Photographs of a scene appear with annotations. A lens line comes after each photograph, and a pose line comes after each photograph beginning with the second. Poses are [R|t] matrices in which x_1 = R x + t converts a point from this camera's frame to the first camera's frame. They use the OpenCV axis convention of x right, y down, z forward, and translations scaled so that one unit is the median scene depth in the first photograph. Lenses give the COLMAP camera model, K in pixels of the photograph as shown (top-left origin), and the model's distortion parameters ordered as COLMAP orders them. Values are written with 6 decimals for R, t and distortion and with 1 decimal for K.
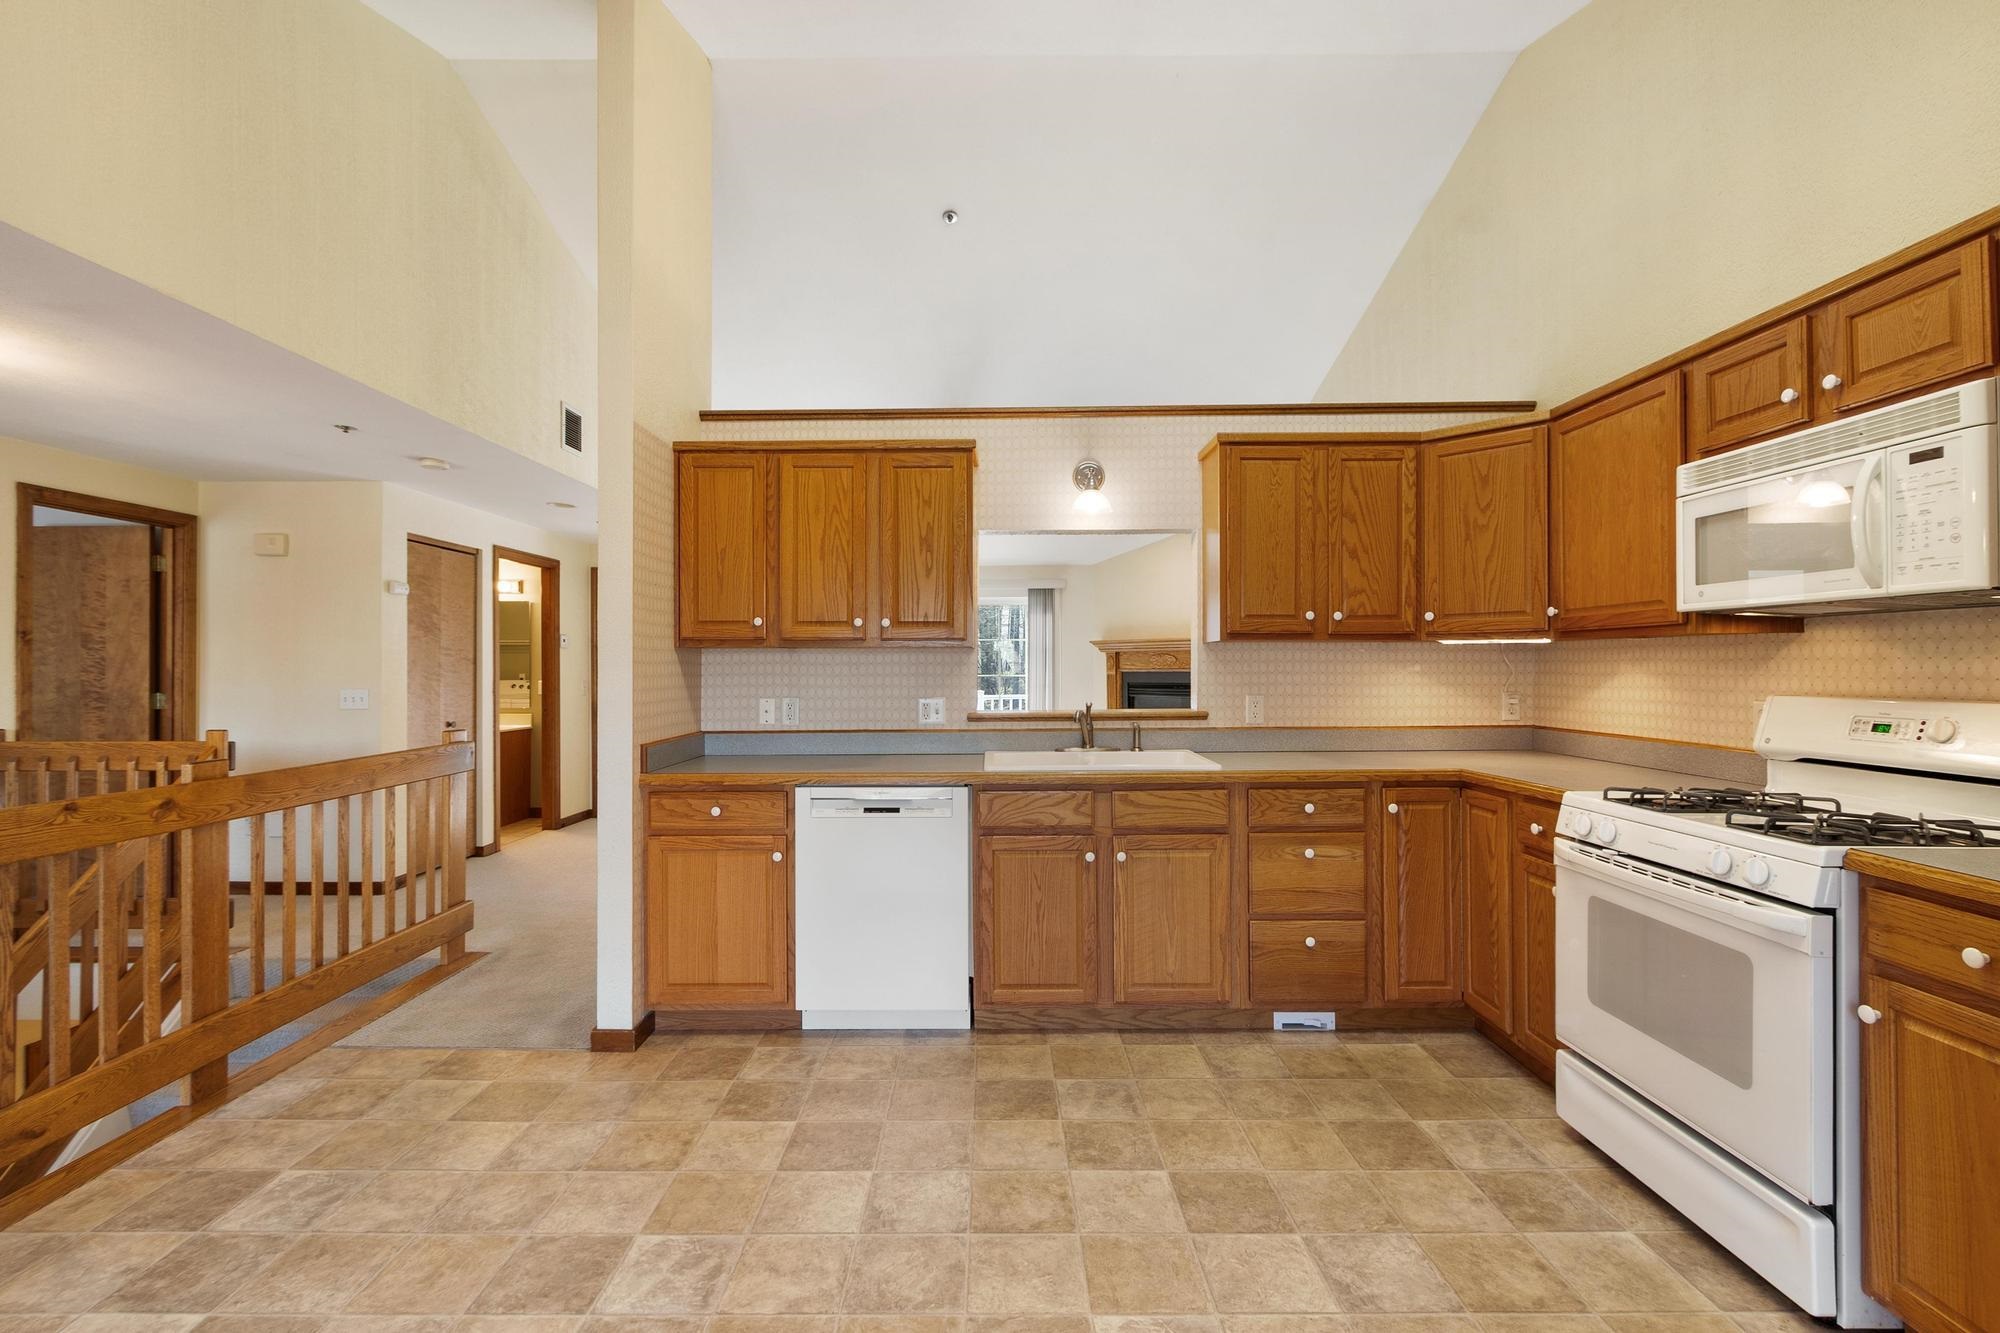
lens RADIAL K [[877.8, 0, 997.4], [0, 877.8, 664.9], [0, 0, 1]] dist [-0.001496, -0.000082]
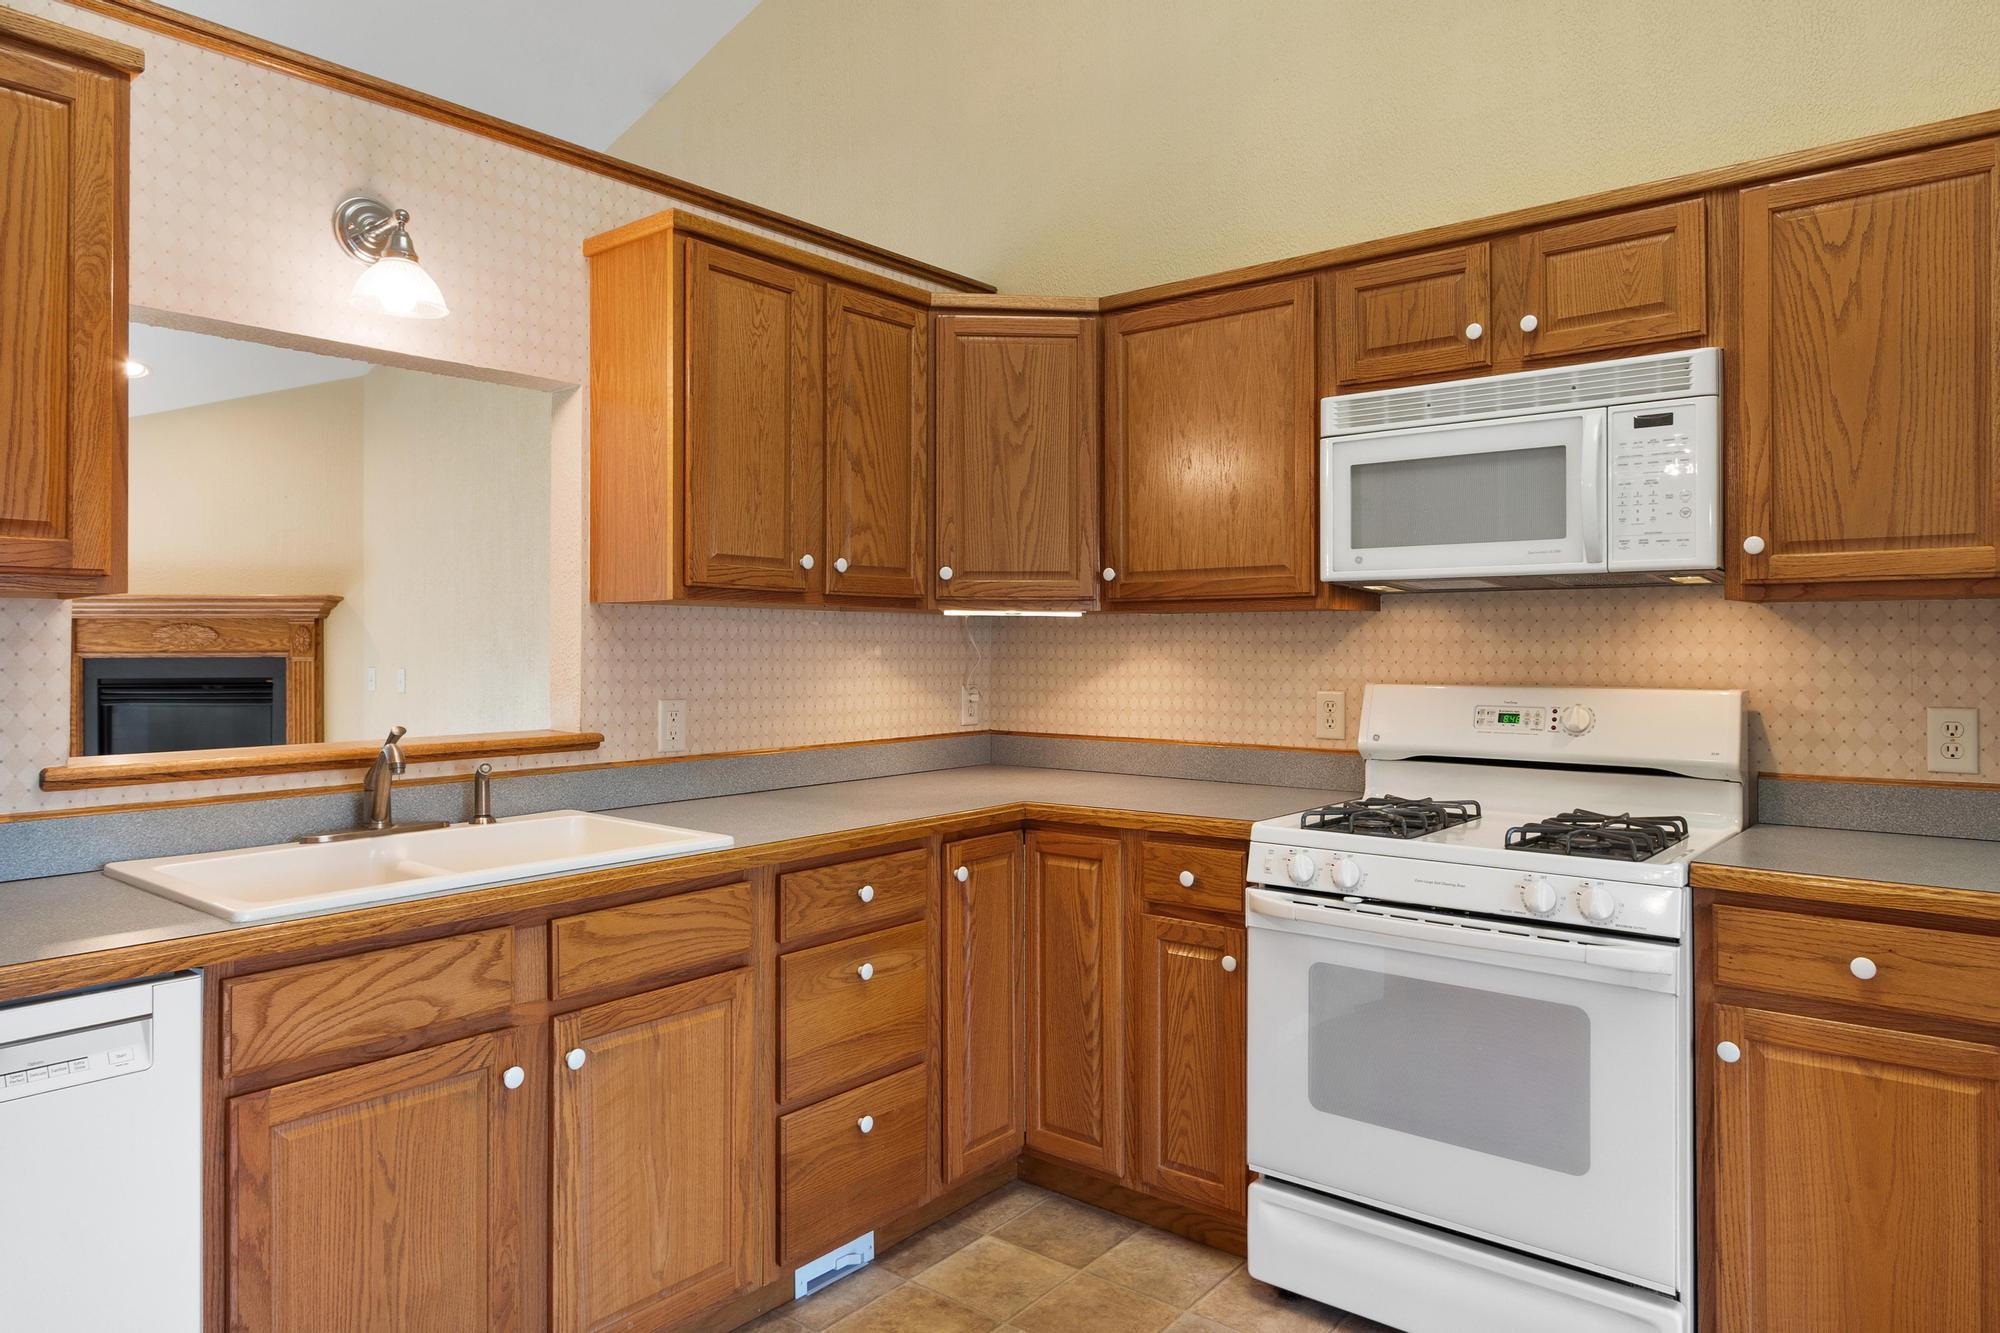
lens RADIAL K [[1240.3, 0, 990.3], [0, 1240.3, 640.7], [0, 0, 1]] dist [0.002873, -0.002089]
pose [[0.637517, 0.007016, 0.770405, -0.223797], [-0.003407, 0.999974, -0.006288, 0.001299], [-0.770429, 0.001383, 0.637524, 0.413193]]
